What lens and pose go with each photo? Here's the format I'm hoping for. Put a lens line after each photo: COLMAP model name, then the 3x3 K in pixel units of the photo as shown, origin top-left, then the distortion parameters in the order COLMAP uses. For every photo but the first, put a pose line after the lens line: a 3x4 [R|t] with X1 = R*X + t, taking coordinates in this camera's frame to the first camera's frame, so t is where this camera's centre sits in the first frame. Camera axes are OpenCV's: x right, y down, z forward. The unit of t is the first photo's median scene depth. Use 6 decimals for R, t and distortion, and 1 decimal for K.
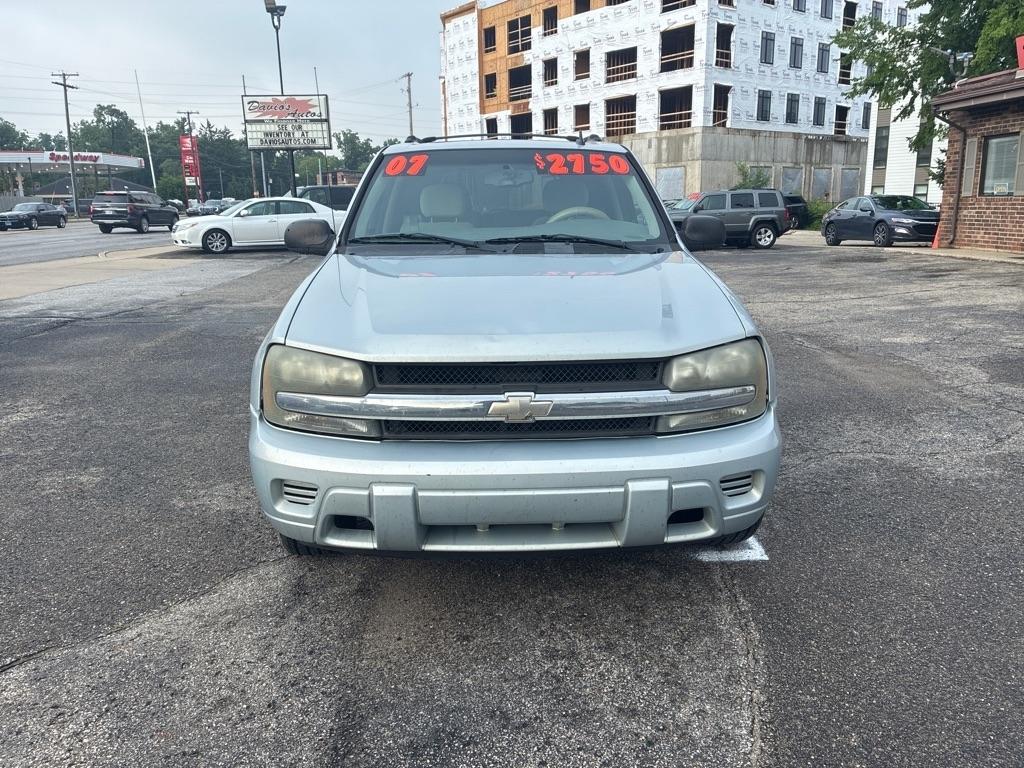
lens RADIAL K [[770.5, 0, 517.8], [0, 770.5, 390.9], [0, 0, 1]] dist [0.061444, -0.080932]
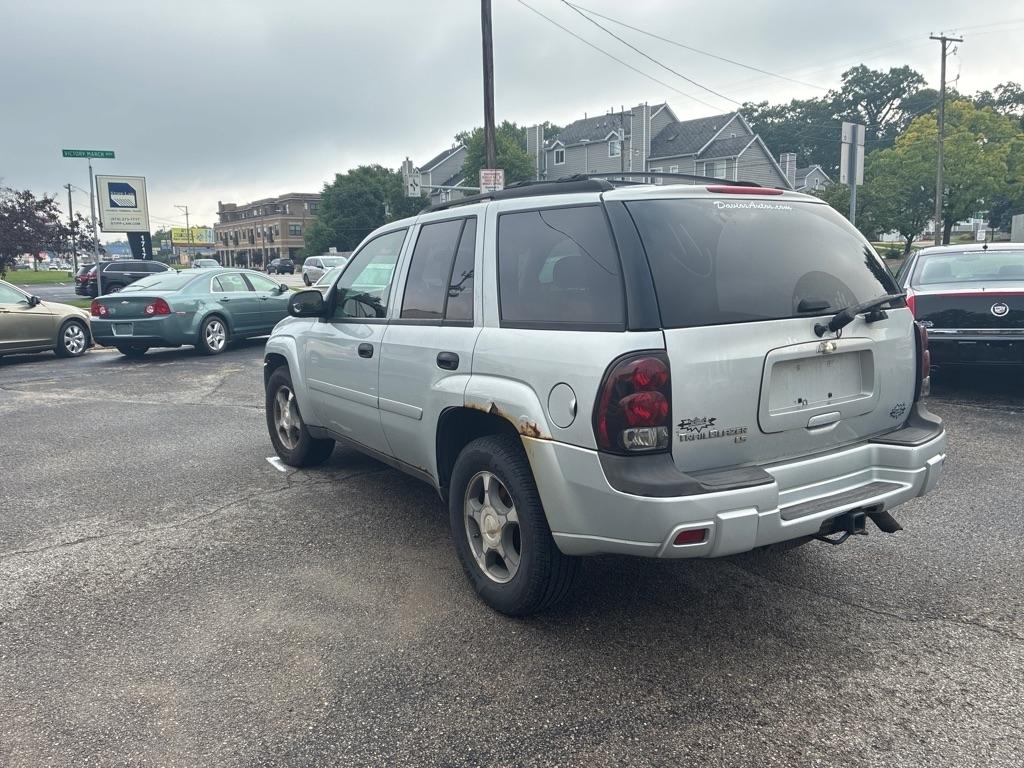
lens RADIAL K [[777.0, 0, 512.0], [0, 777.0, 384.0], [0, 0, 1]] dist [0.016839, -0.007132]
pose [[-0.857323, 0.107598, -0.503408, 0.453791], [-0.094722, 0.928241, 0.359717, -0.429750], [0.505988, 0.356077, -0.785611, 1.670688]]
